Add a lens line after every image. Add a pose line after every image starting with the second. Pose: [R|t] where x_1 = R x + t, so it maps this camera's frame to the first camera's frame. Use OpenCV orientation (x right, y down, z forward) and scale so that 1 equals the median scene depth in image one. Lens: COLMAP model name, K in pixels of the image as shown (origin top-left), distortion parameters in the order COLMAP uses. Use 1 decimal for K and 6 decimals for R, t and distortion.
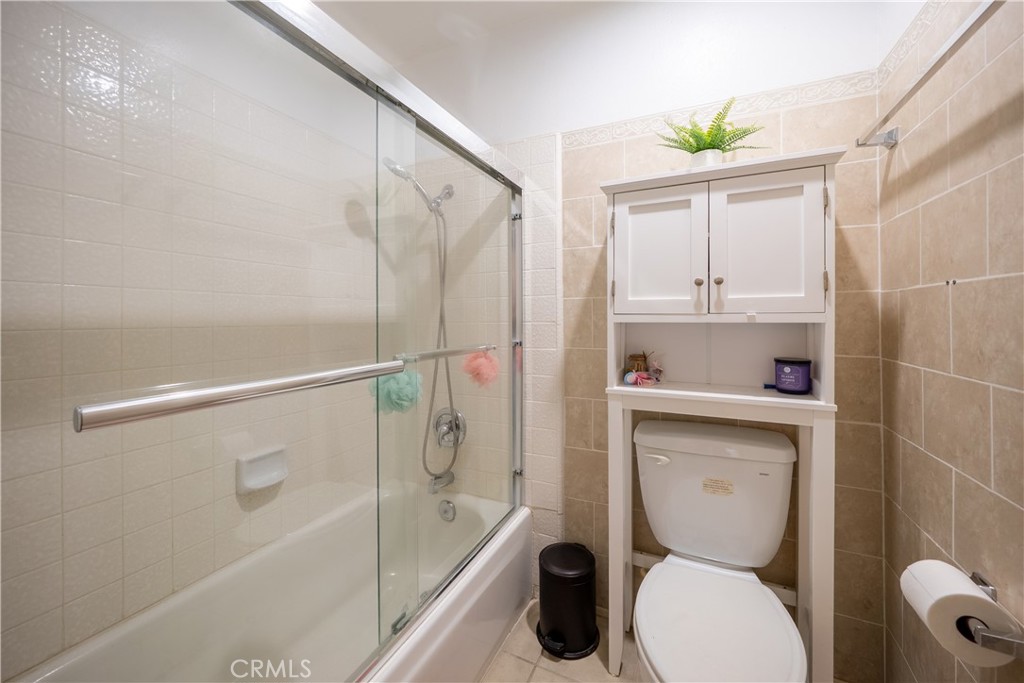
lens RADIAL K [[406.3, 0, 499.0], [0, 406.3, 315.7], [0, 0, 1]] dist [-0.000913, -0.000798]
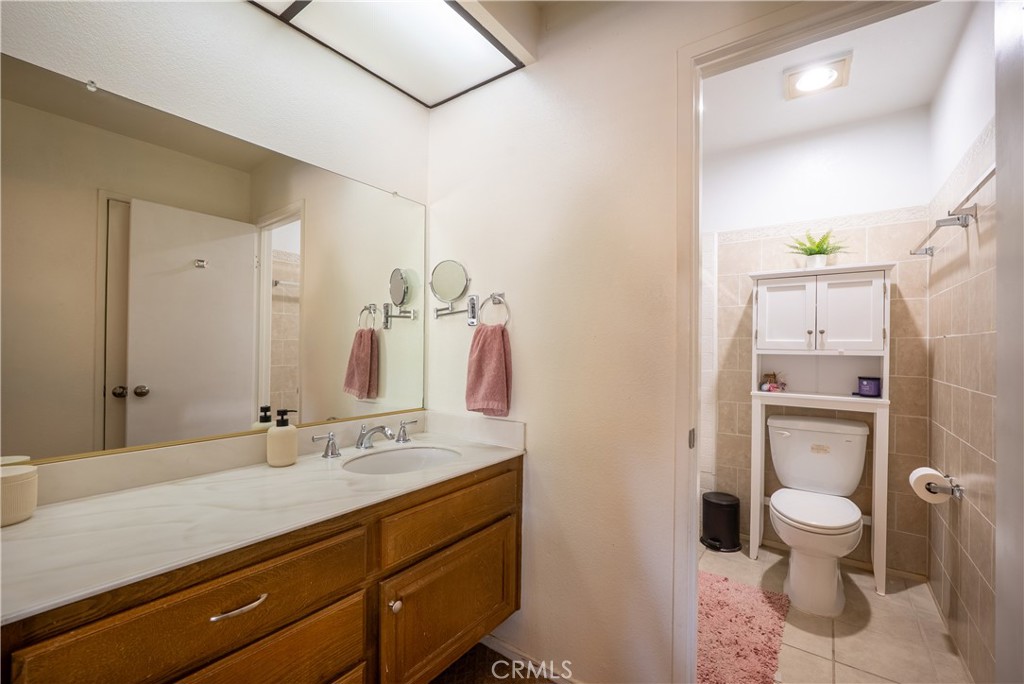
lens RADIAL K [[437.4, 0, 513.5], [0, 437.4, 345.3], [0, 0, 1]] dist [-0.004761, -0.000219]
pose [[0.986388, 0.014106, -0.163827, -0.447265], [-0.014265, 0.999898, 0.000205, -0.005886], [0.163813, 0.002134, 0.986489, -1.035991]]
